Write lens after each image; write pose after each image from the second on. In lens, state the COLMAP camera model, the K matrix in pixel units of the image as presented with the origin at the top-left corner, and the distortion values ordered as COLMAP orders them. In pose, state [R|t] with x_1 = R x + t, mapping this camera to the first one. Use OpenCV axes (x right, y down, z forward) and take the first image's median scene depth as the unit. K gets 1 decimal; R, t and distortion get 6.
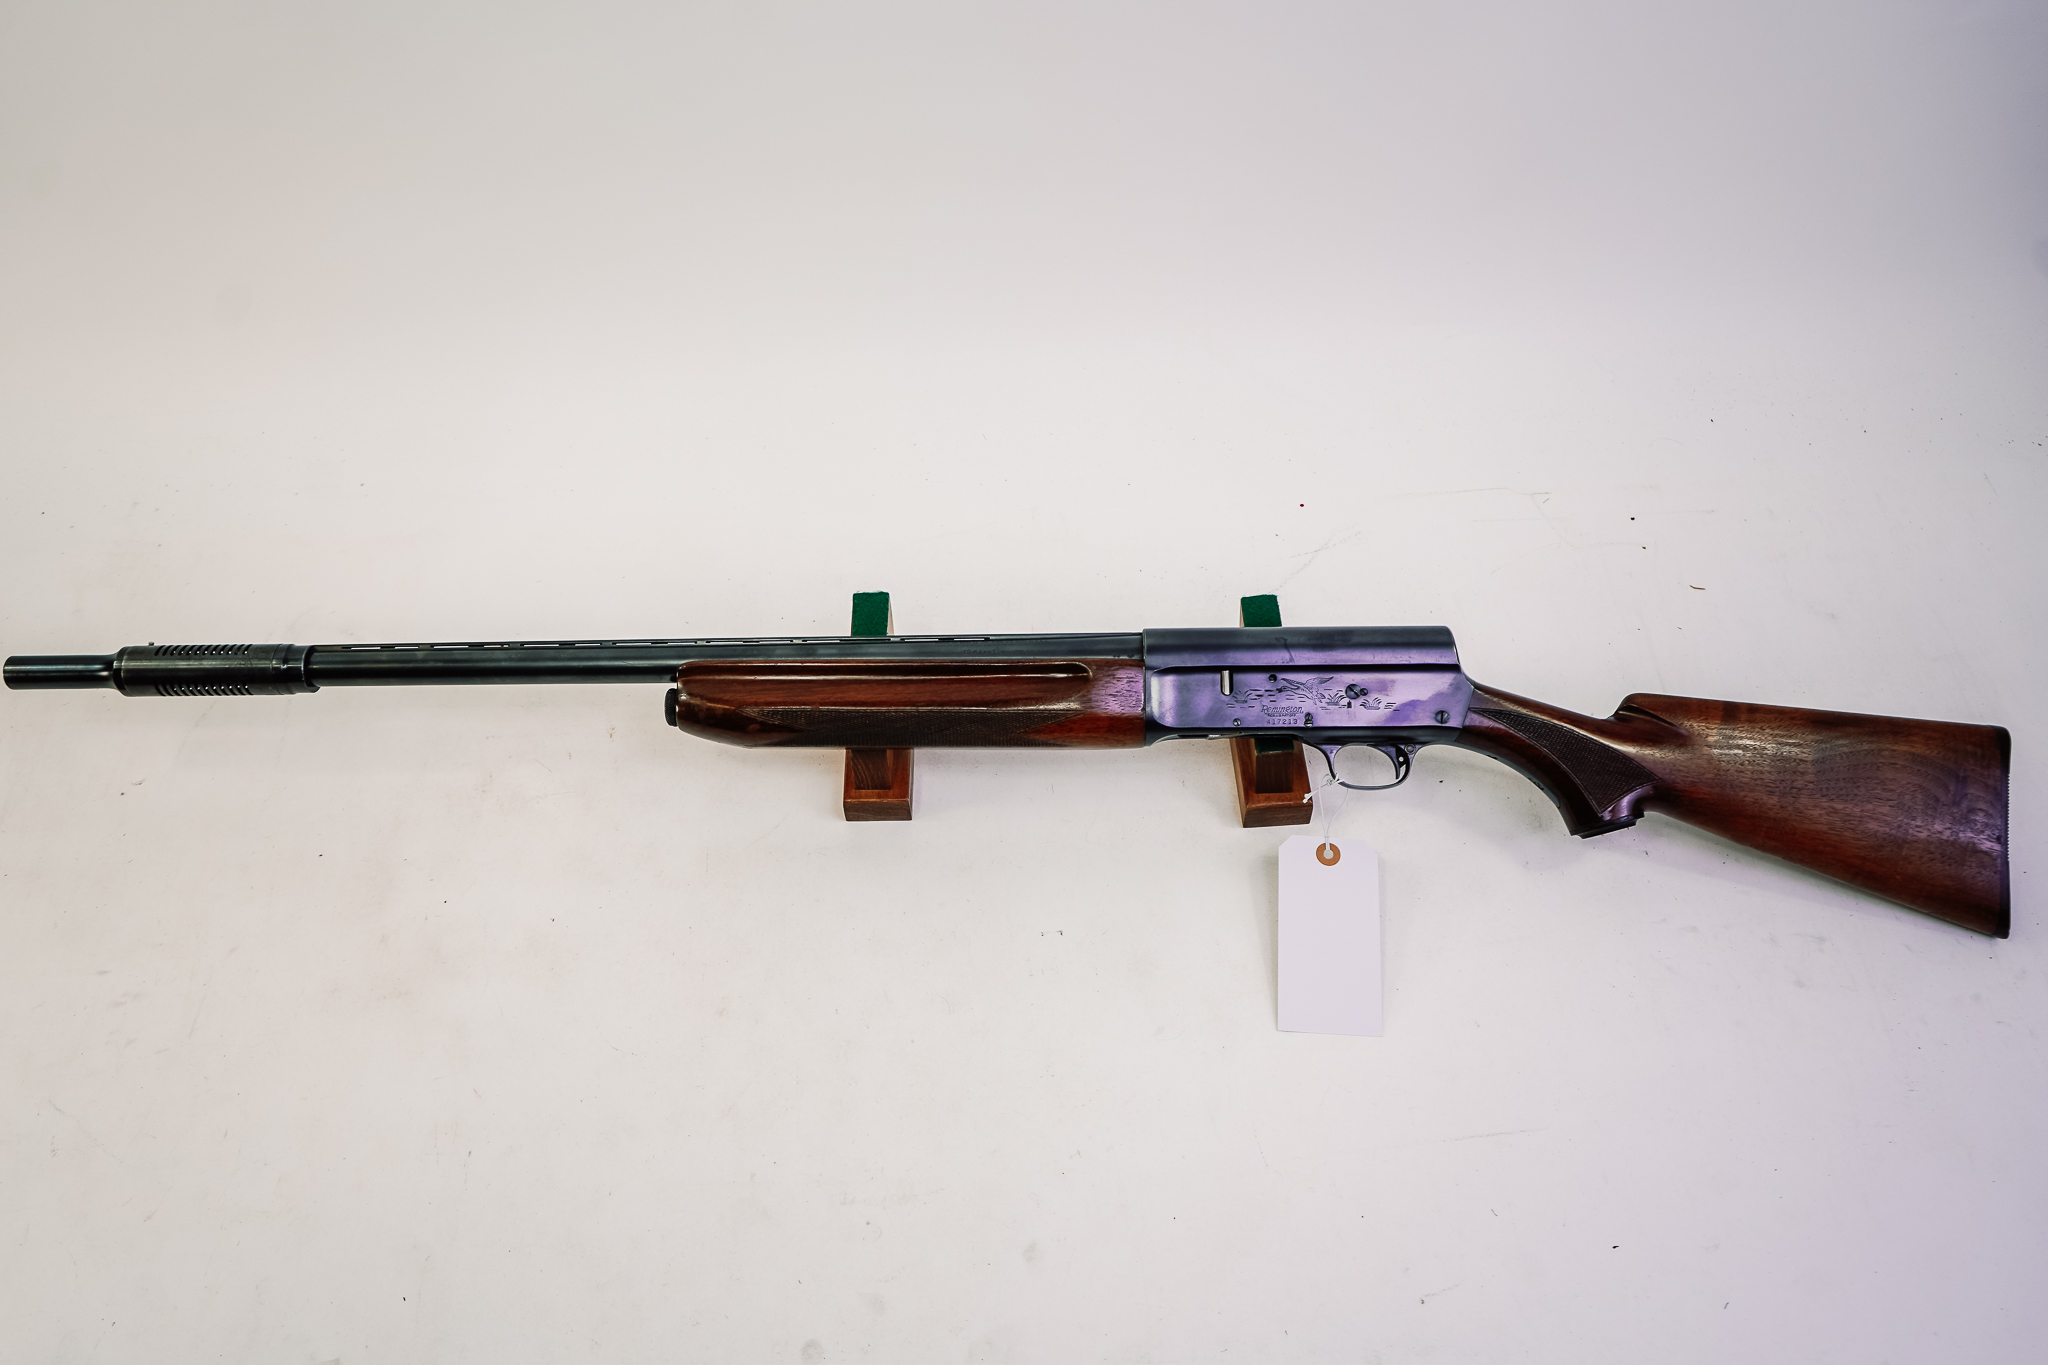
lens RADIAL K [[1660.1, 0, 1024.0], [0, 1660.1, 682.5], [0, 0, 1]] dist [-0.008993, 0.011983]
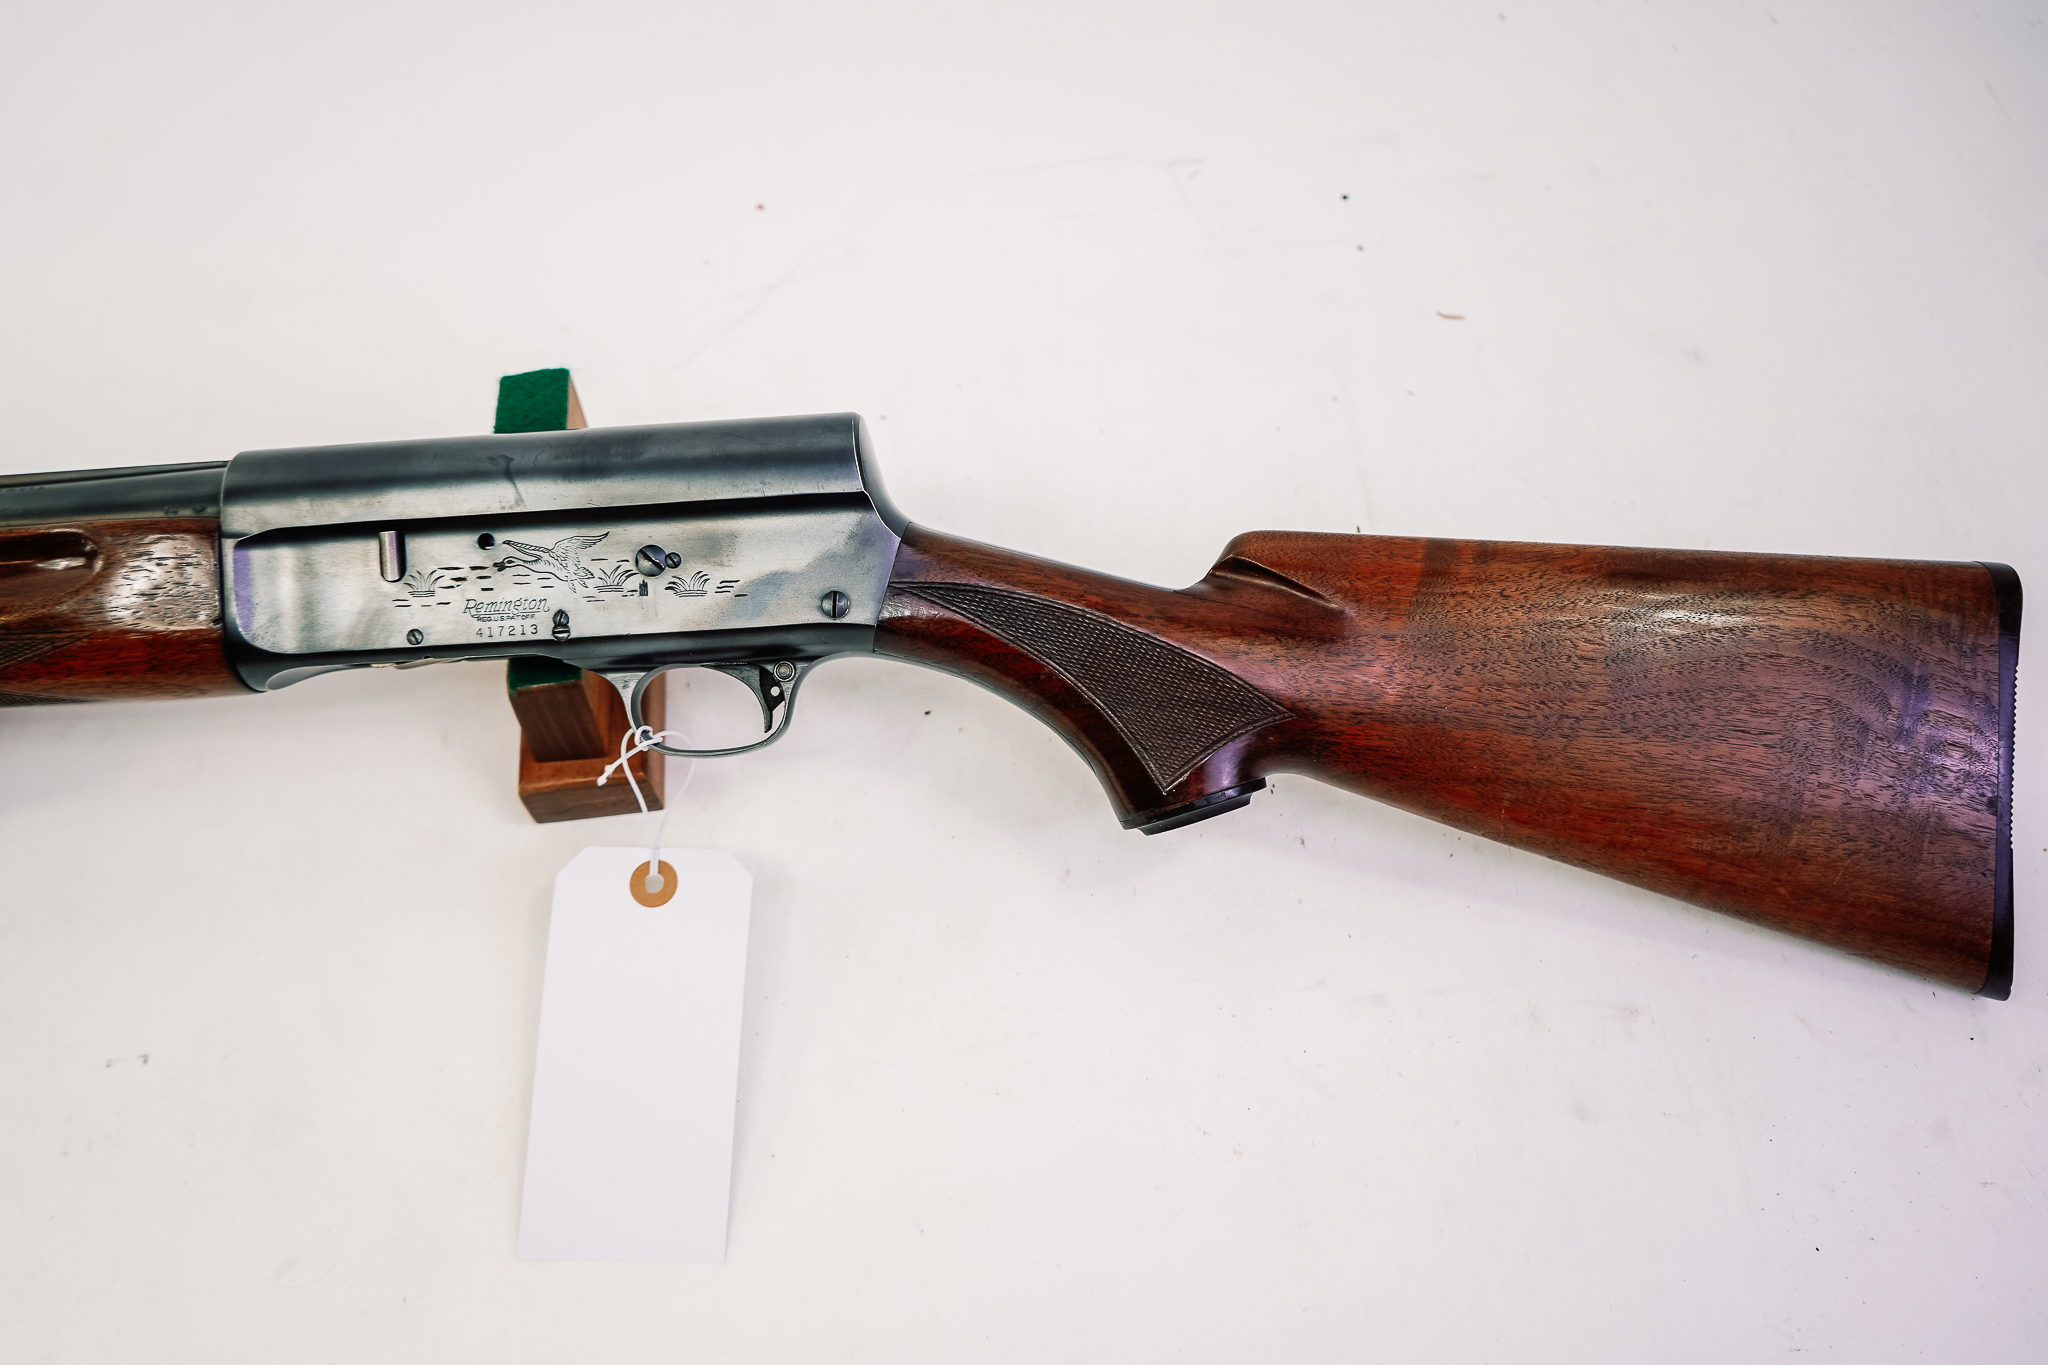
lens RADIAL K [[1660.1, 0, 1024.0], [0, 1660.1, 682.5], [0, 0, 1]] dist [-0.008993, 0.011983]
pose [[0.998663, -0.050815, -0.009468, 0.308480], [0.051577, 0.991690, 0.117863, -0.010683], [0.003400, -0.118194, 0.992985, 0.516751]]
